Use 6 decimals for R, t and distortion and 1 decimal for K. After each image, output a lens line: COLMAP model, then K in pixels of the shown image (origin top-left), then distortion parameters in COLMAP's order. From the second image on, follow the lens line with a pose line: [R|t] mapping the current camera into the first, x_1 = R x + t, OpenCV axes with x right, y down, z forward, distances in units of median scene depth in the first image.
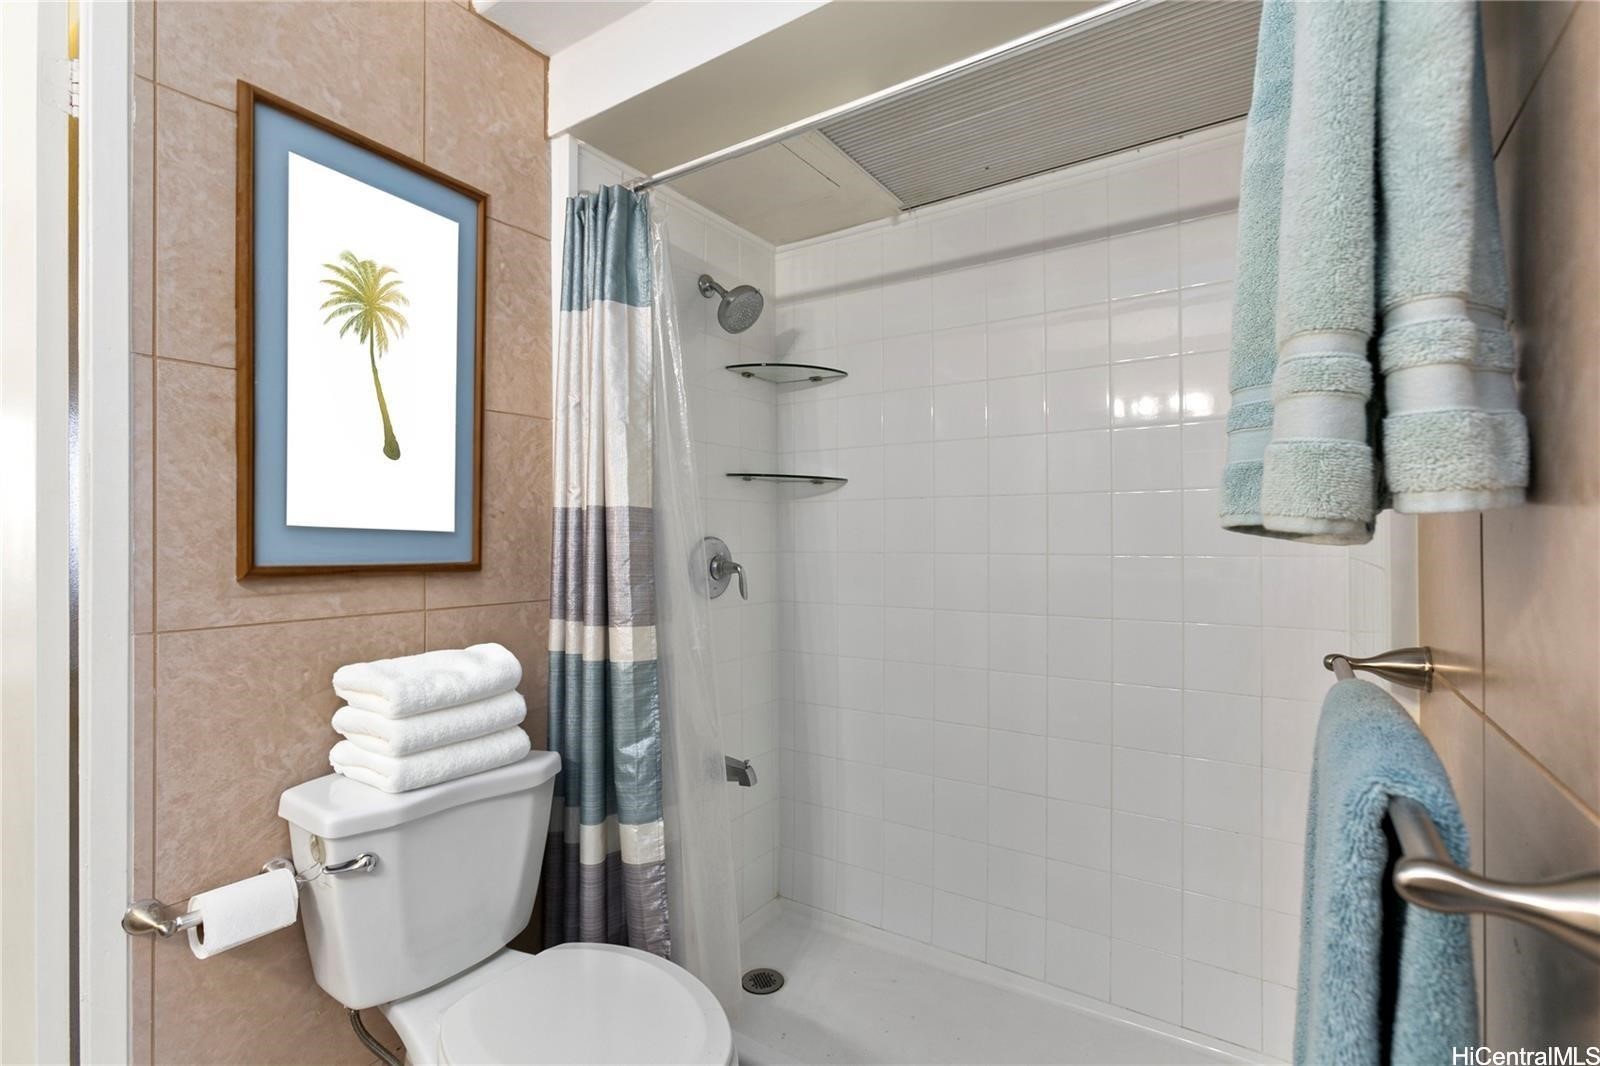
lens RADIAL K [[722.6, 0, 797.1], [0, 722.6, 535.4], [0, 0, 1]] dist [0.000006, 0.001364]
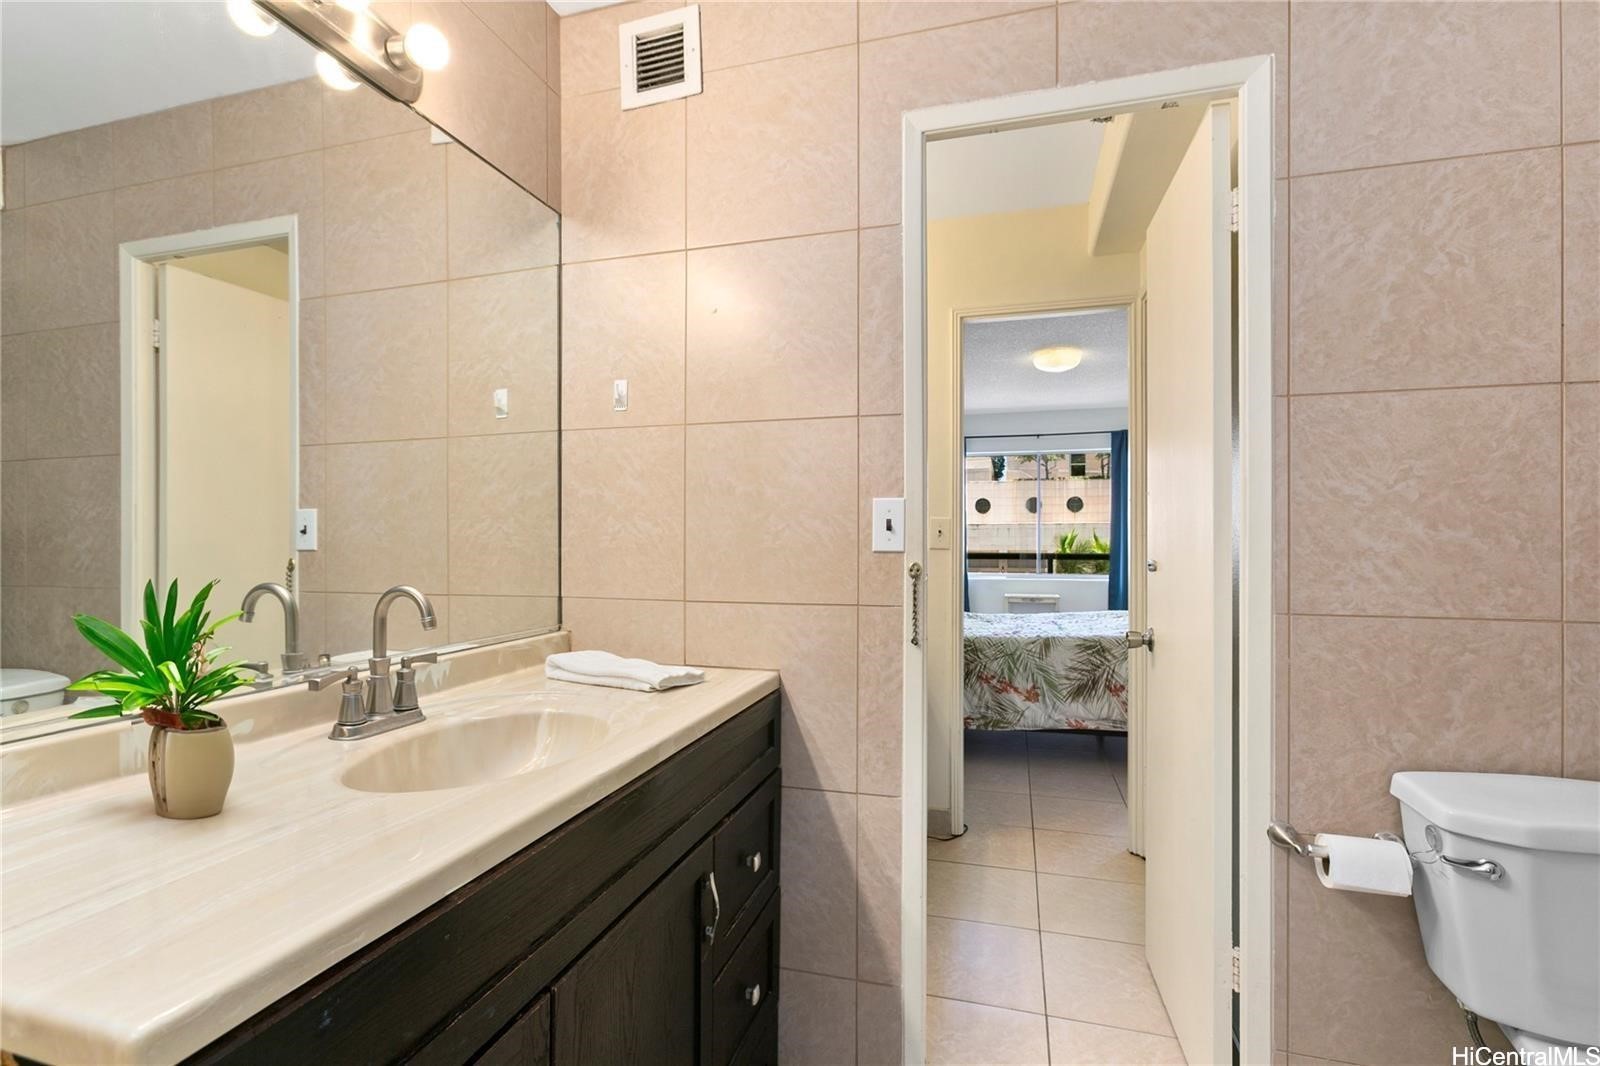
lens RADIAL K [[722.6, 0, 809.2], [0, 722.6, 537.1], [0, 0, 1]] dist [0.000006, 0.001364]
pose [[0.315006, 0.002813, -0.949085, 0.046265], [-0.000894, 0.999996, 0.002668, -0.002435], [0.949089, 0.000008, 0.315008, -0.189909]]
